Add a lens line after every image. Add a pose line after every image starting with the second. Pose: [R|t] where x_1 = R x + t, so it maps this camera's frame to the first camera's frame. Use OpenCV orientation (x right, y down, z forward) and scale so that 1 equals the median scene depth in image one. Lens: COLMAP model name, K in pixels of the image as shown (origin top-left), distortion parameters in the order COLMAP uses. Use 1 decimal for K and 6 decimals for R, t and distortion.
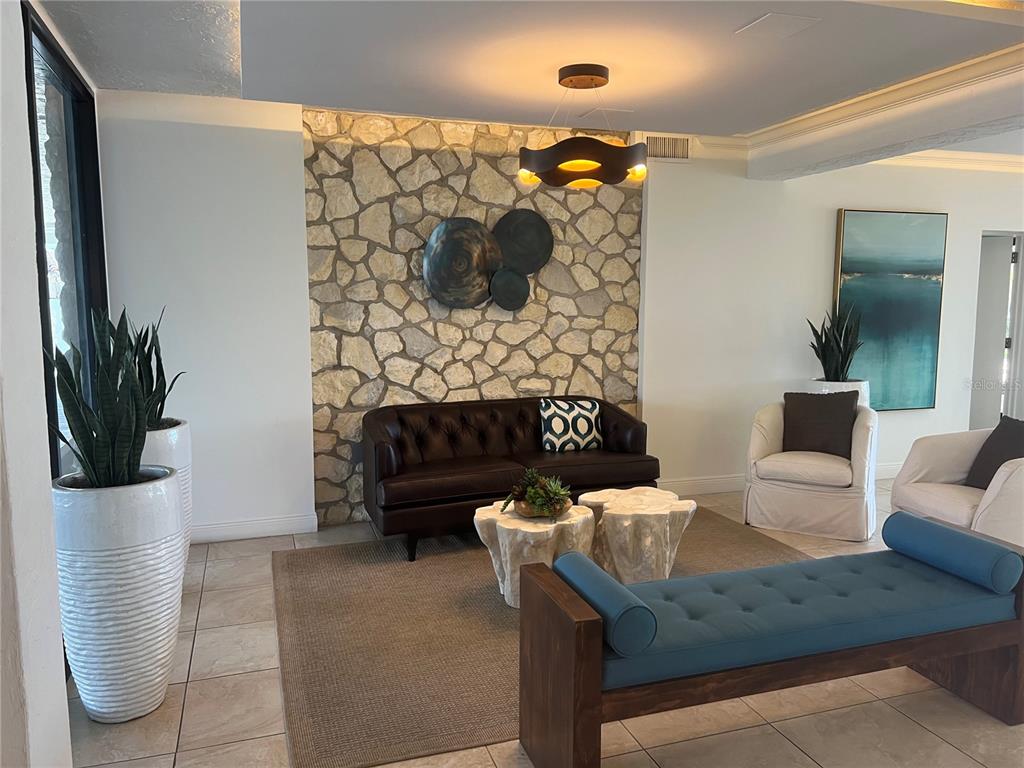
lens RADIAL K [[772.2, 0, 506.3], [0, 772.2, 386.3], [0, 0, 1]] dist [0.061121, -0.064625]
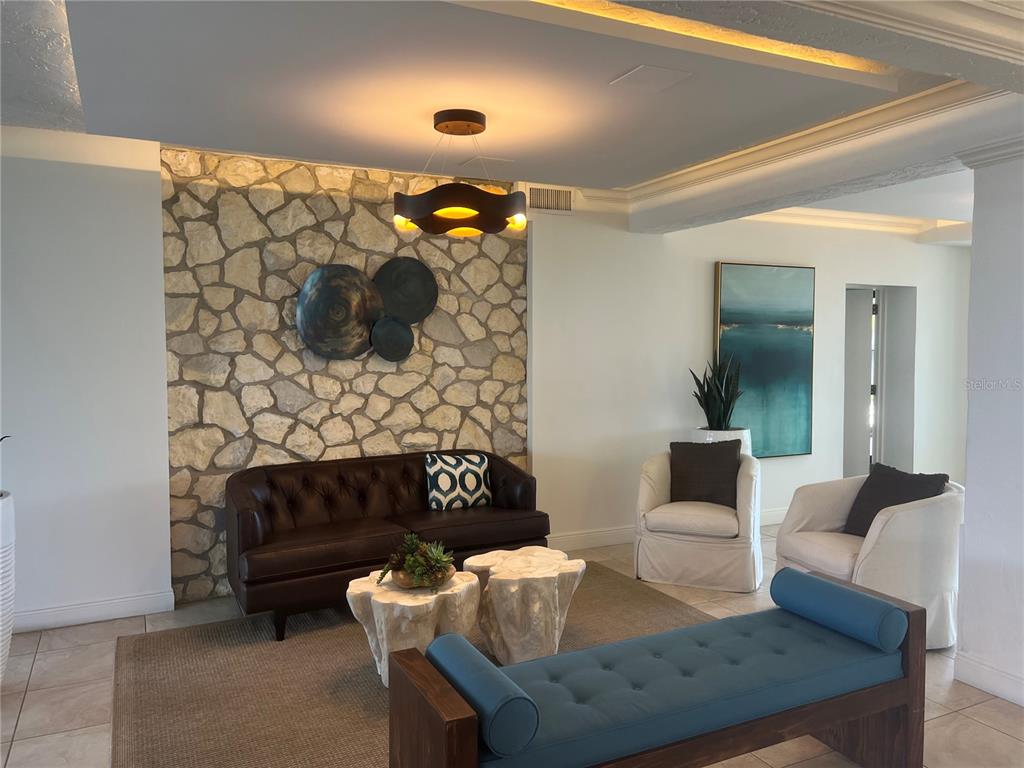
lens RADIAL K [[772.2, 0, 510.9], [0, 772.2, 382.3], [0, 0, 1]] dist [0.061121, -0.064625]
pose [[0.990409, -0.009452, 0.137841, 0.019146], [0.018597, 0.997698, -0.065209, -0.008665], [-0.136907, 0.067147, 0.988305, 0.042743]]
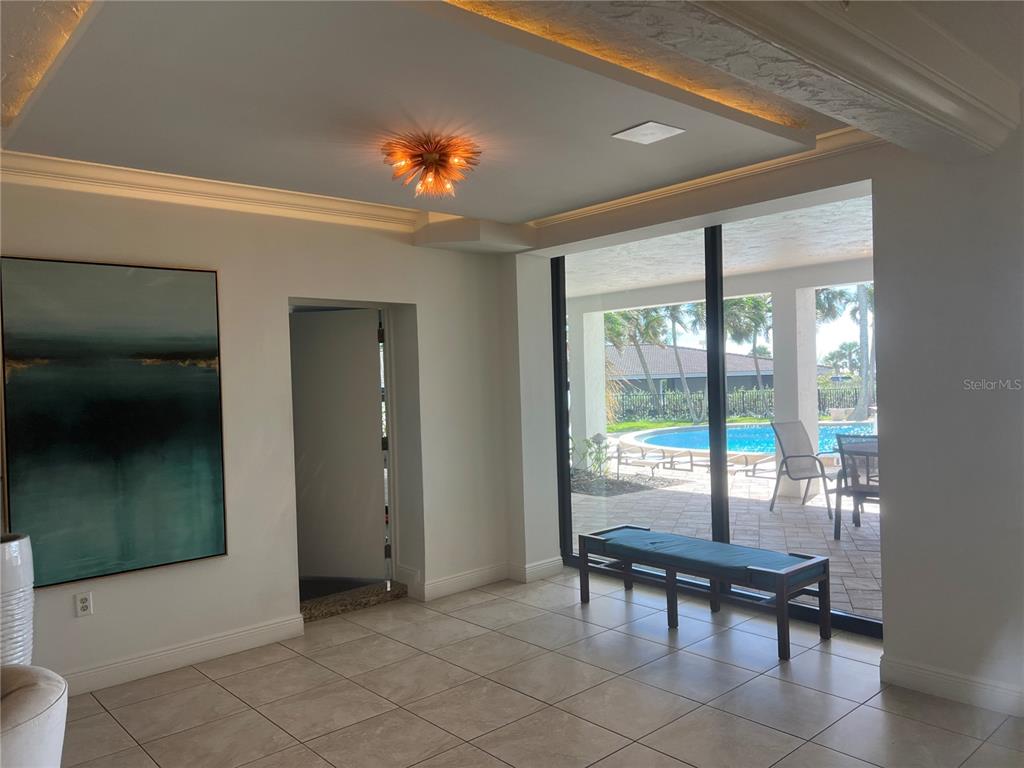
lens RADIAL K [[772.2, 0, 512.9], [0, 772.2, 385.7], [0, 0, 1]] dist [0.061121, -0.064625]
pose [[0.919237, -0.036263, 0.392032, 0.660312], [0.080710, 0.991958, -0.097493, -0.039682], [-0.385344, 0.121259, 0.914771, 0.346866]]
